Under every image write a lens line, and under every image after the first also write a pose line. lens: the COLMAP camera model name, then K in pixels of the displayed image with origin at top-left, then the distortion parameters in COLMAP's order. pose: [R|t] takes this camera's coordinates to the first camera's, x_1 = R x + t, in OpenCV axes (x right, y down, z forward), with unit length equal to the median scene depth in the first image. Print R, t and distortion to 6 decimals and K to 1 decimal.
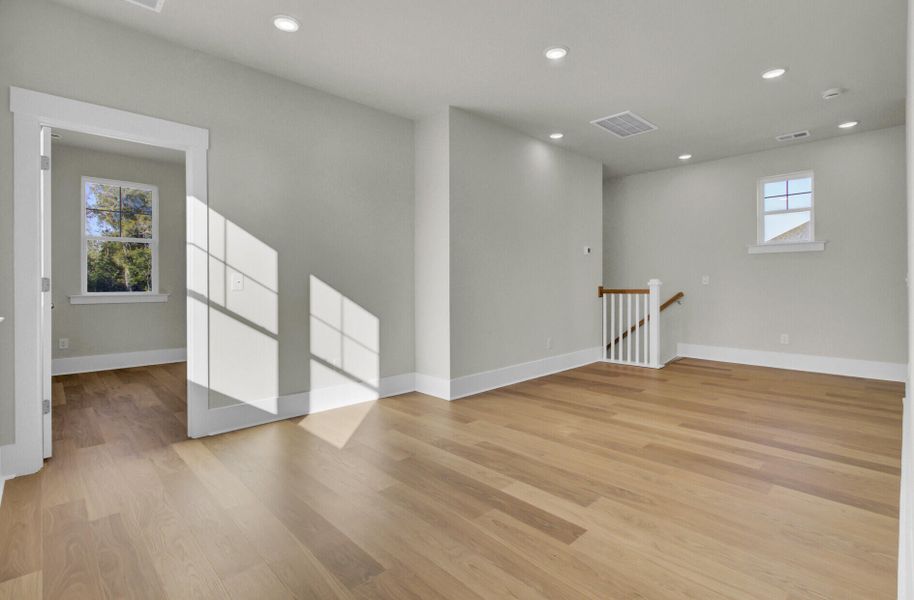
lens RADIAL K [[427.9, 0, 461.4], [0, 427.9, 292.0], [0, 0, 1]] dist [-0.000699, 0.000712]
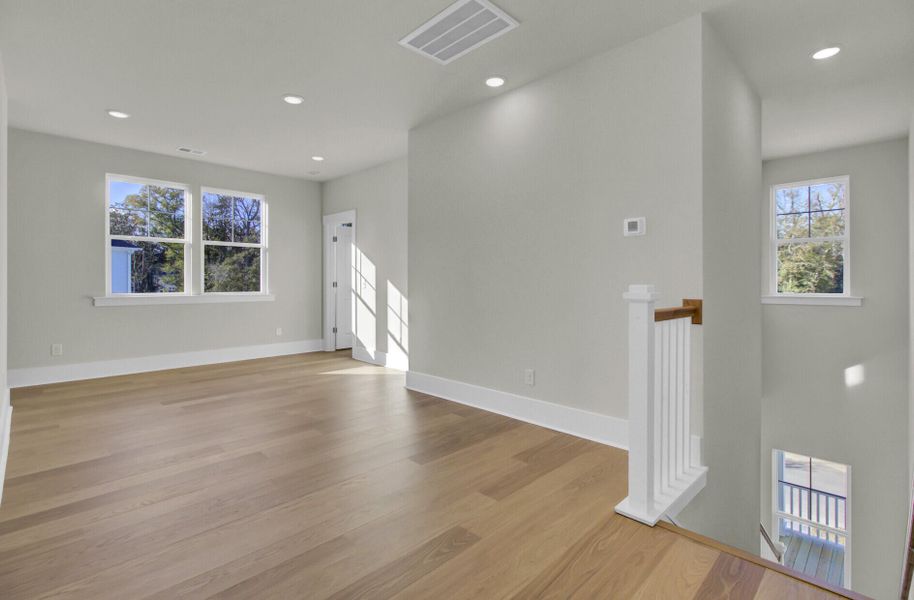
lens RADIAL K [[427.9, 0, 461.4], [0, 427.9, 292.0], [0, 0, 1]] dist [-0.000699, 0.000712]
pose [[0.017646, 0.026102, -0.999504, 1.397291], [-0.029174, 0.999247, 0.025580, -0.048022], [0.999419, 0.028708, 0.018395, 1.404809]]
